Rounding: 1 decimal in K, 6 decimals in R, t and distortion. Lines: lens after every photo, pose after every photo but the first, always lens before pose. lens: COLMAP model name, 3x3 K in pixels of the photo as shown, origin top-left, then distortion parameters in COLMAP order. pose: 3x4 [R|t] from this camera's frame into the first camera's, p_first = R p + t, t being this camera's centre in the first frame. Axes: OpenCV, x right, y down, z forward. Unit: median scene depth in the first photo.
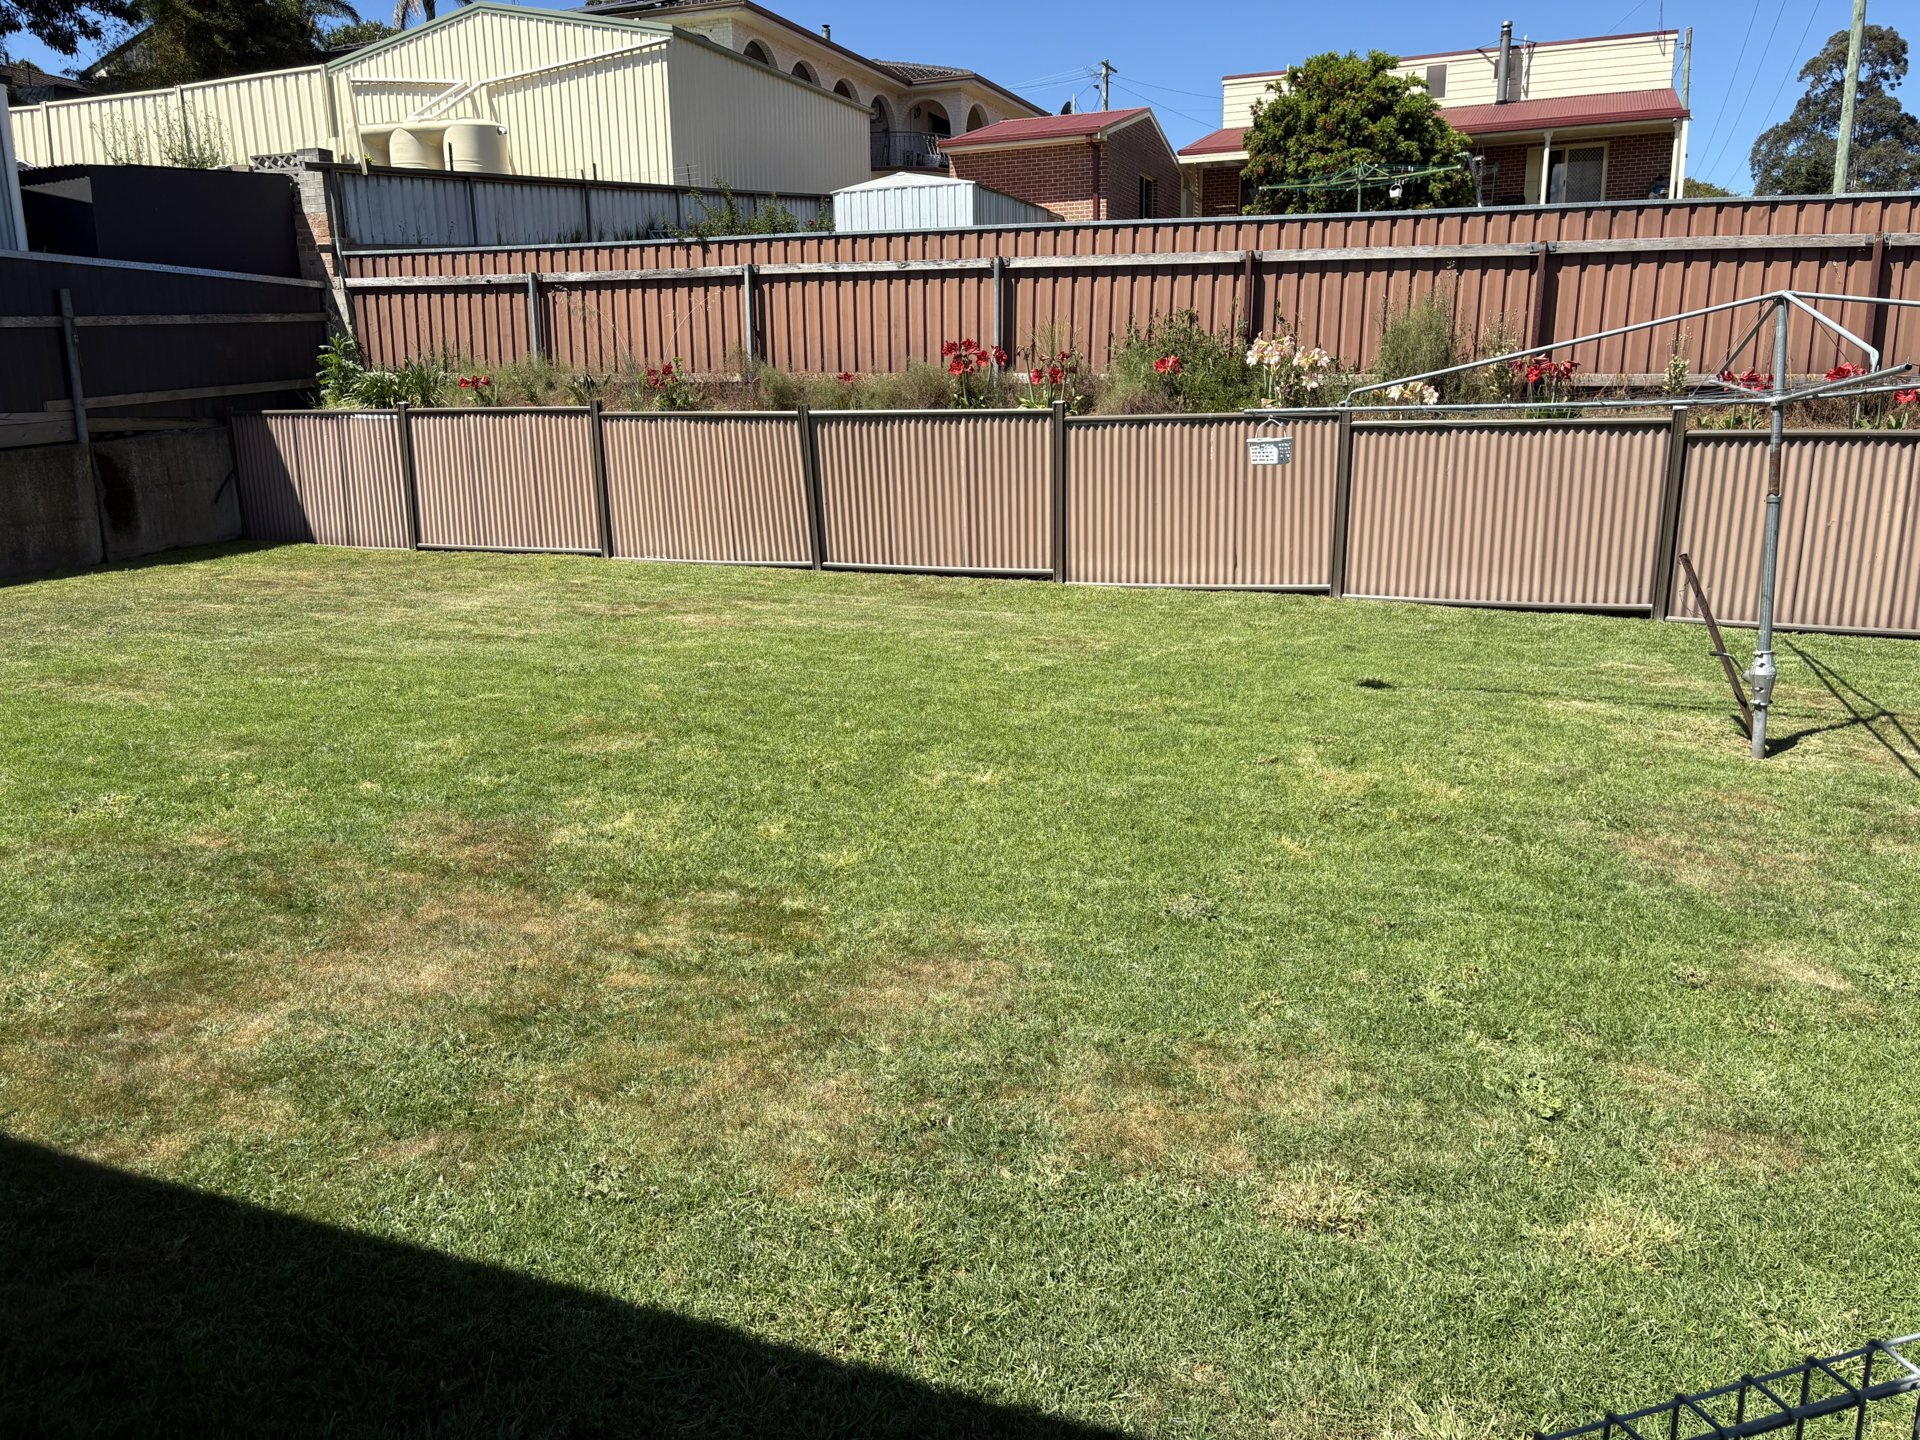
lens RADIAL K [[1438.4, 0, 965.7], [0, 1438.4, 733.0], [0, 0, 1]] dist [0.029037, 0.002921]
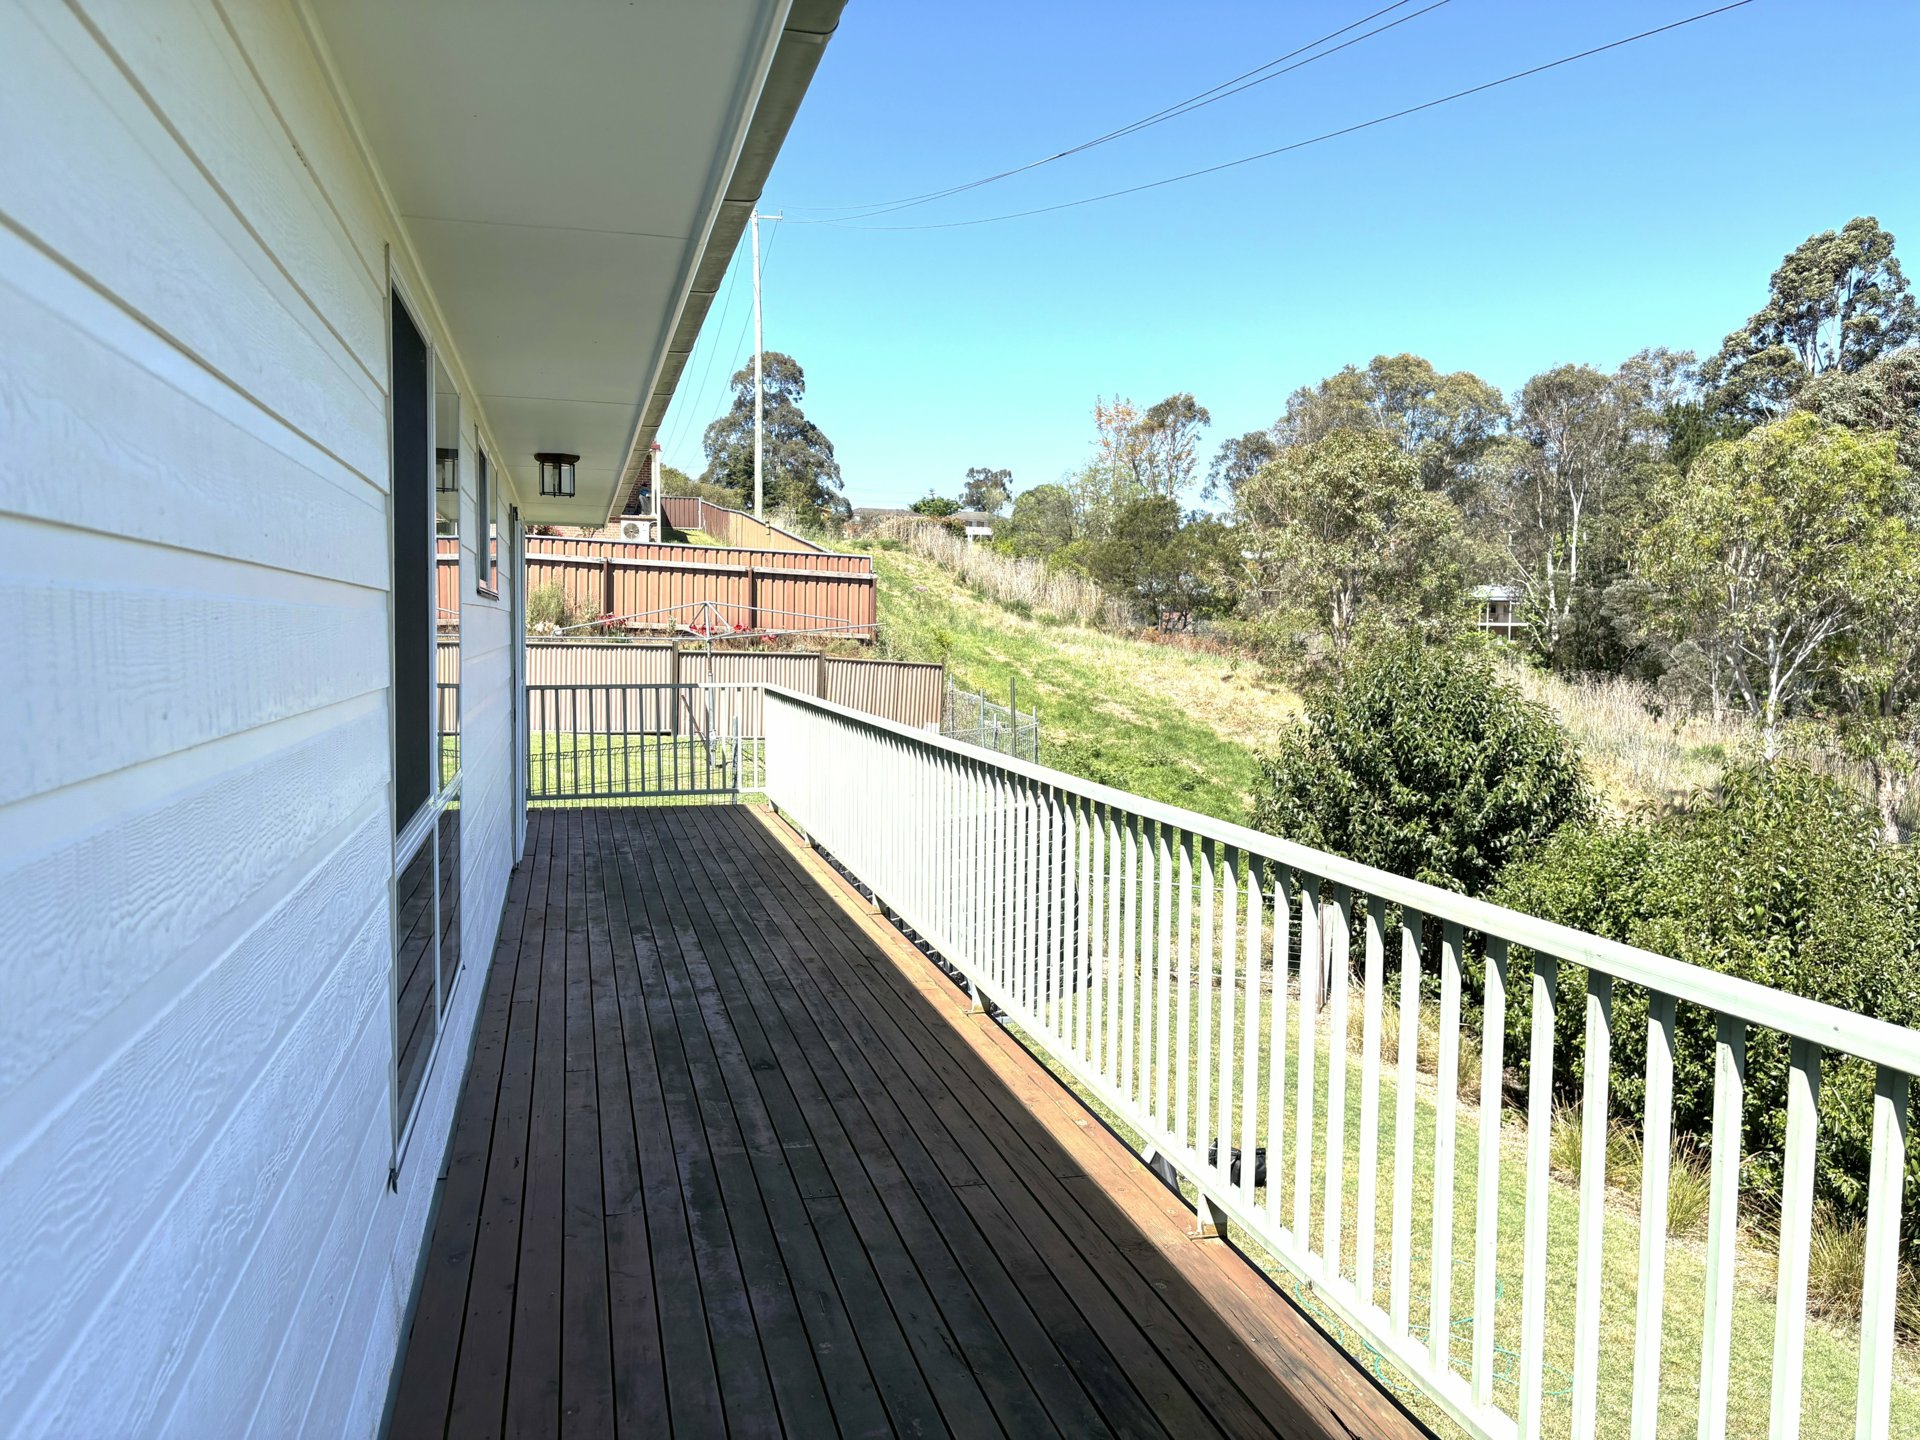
lens RADIAL K [[1438.4, 0, 963.2], [0, 1438.4, 724.5], [0, 0, 1]] dist [0.029037, 0.002921]
pose [[0.796993, -0.013532, 0.603836, -0.419087], [0.107180, 0.987051, -0.119346, 0.183237], [-0.594402, 0.159837, 0.788123, -0.838710]]
